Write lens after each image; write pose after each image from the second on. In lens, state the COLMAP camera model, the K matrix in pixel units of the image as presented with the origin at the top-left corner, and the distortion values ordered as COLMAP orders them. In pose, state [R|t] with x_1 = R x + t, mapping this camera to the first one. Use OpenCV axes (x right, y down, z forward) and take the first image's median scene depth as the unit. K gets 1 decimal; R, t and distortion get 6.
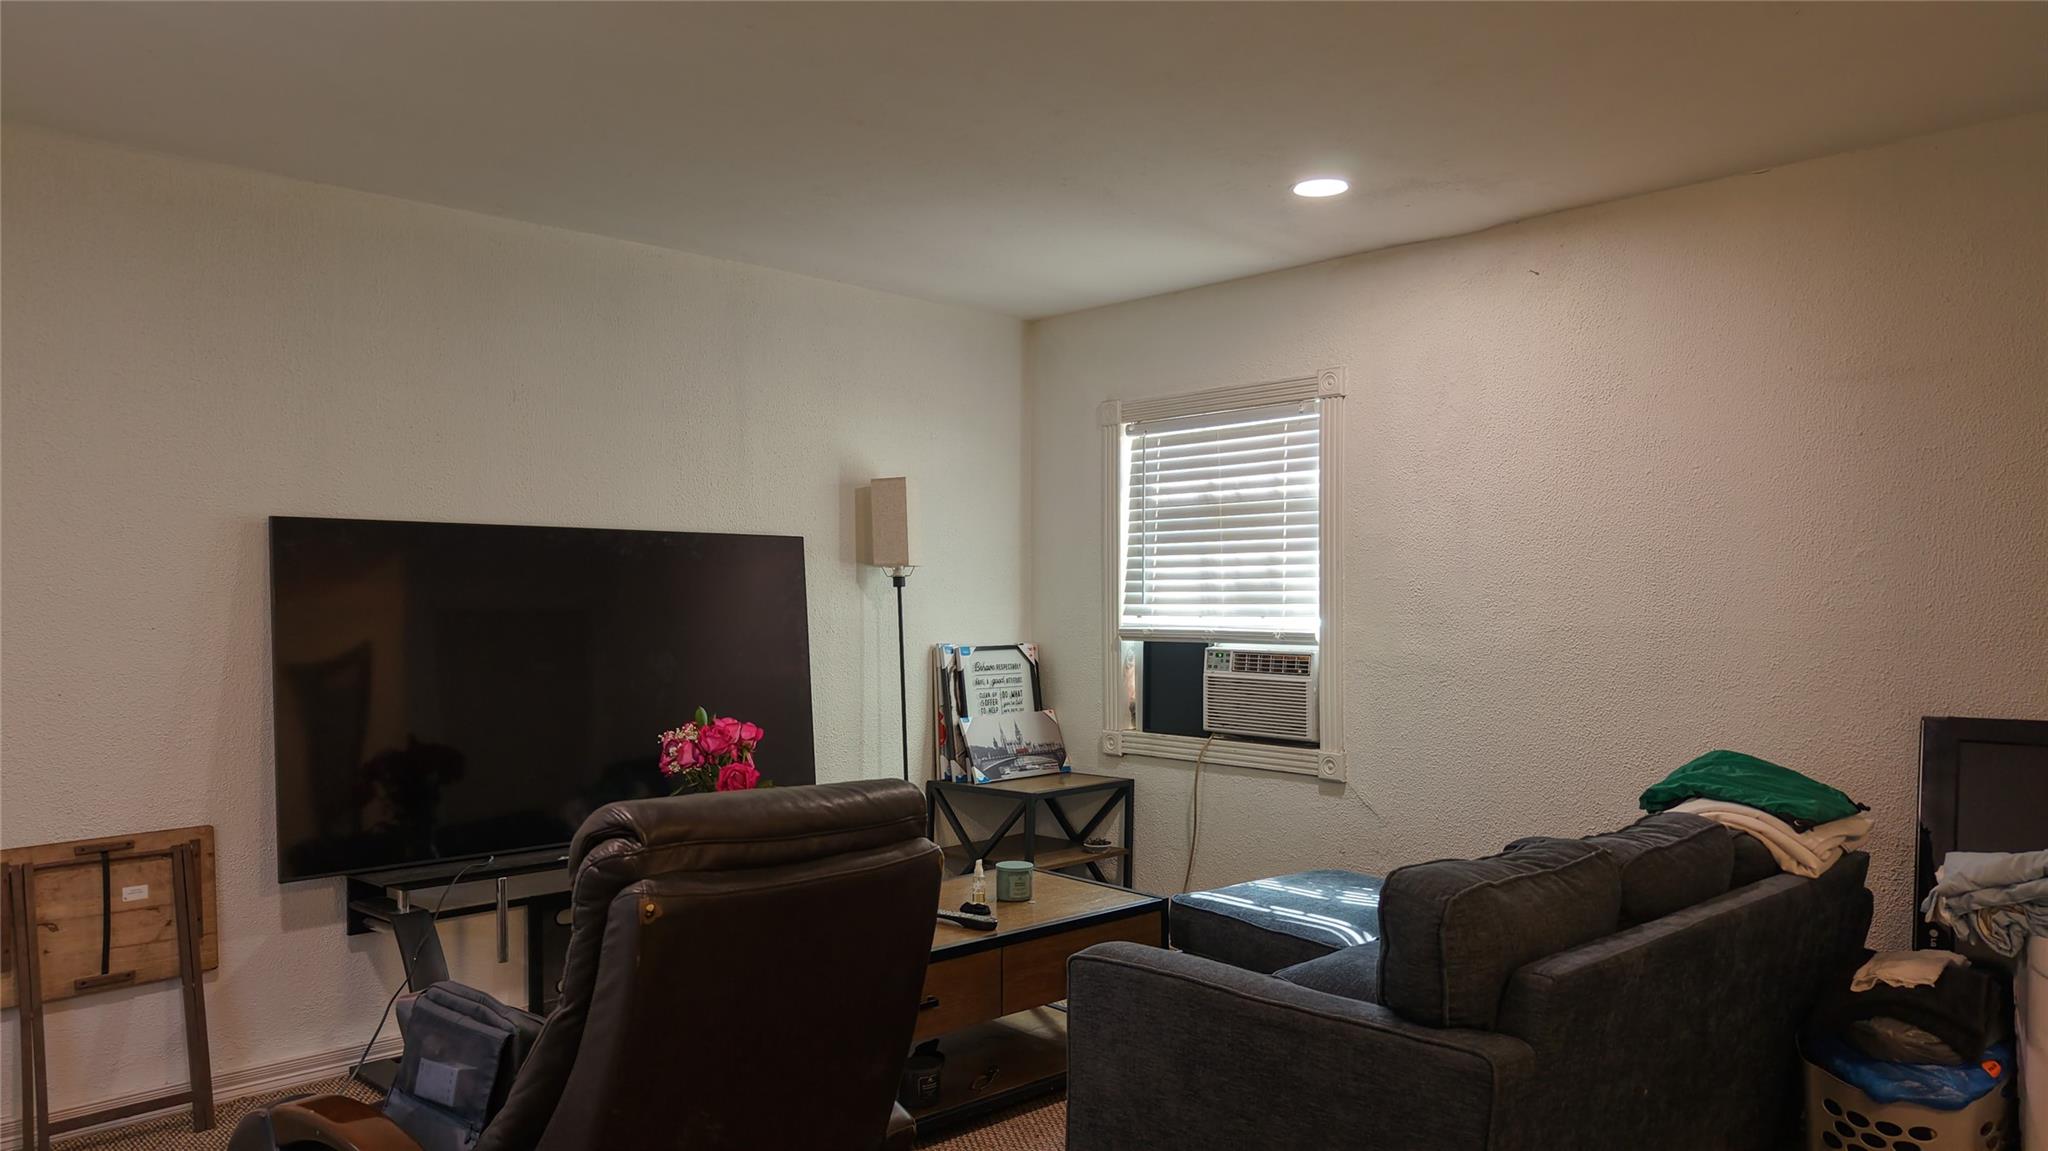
lens RADIAL K [[1372.0, 0, 1024.0], [0, 1372.0, 575.5], [0, 0, 1]] dist [0.002013, -0.004075]
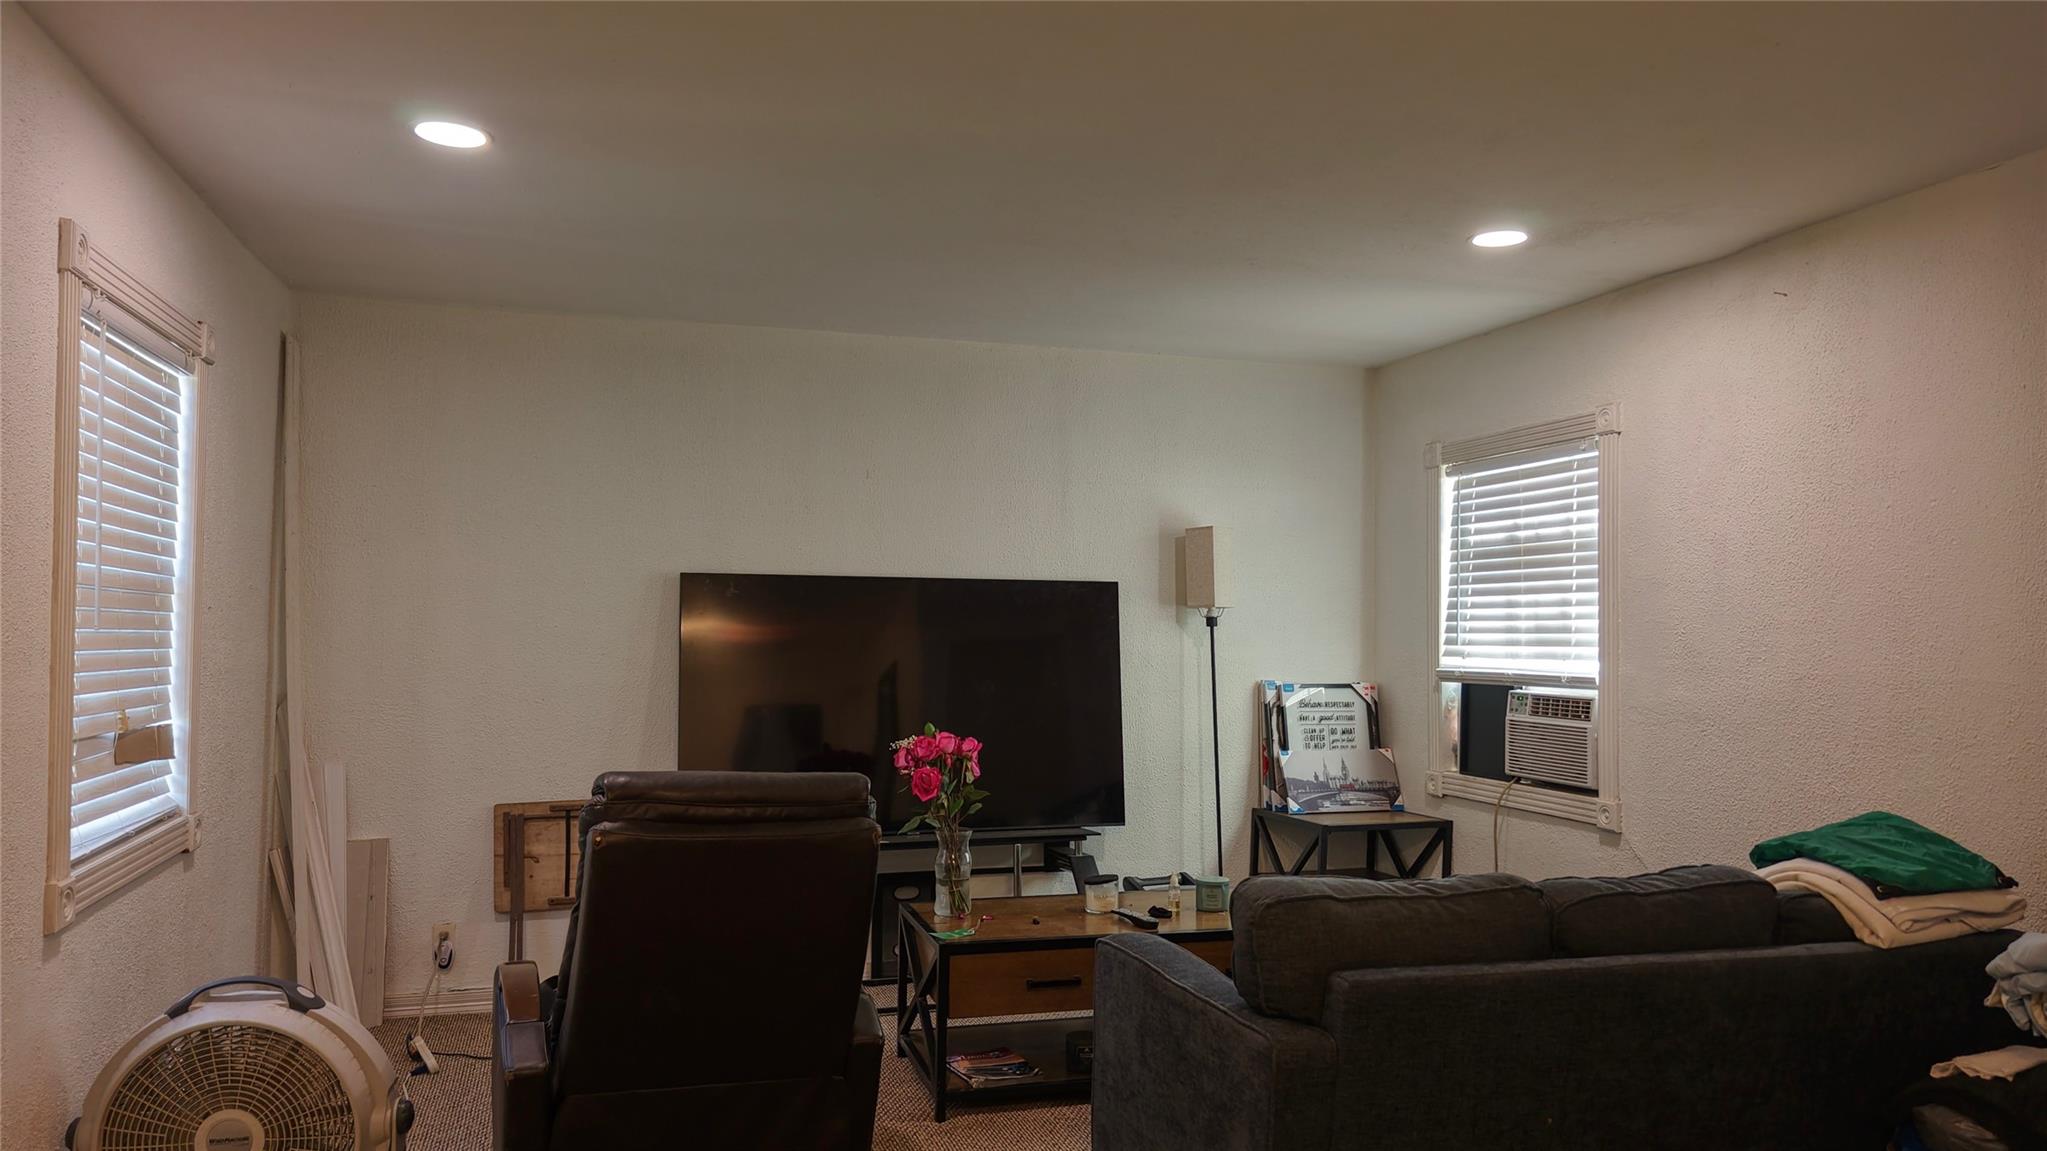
lens RADIAL K [[1424.2, 0, 1023.5], [0, 1424.2, 575.5], [0, 0, 1]] dist [-0.013159, 0.002769]
pose [[0.891616, -0.010194, -0.452678, 0.288885], [-0.000899, 0.999705, -0.024285, -0.004771], [0.452792, 0.022060, 0.891343, -0.072665]]
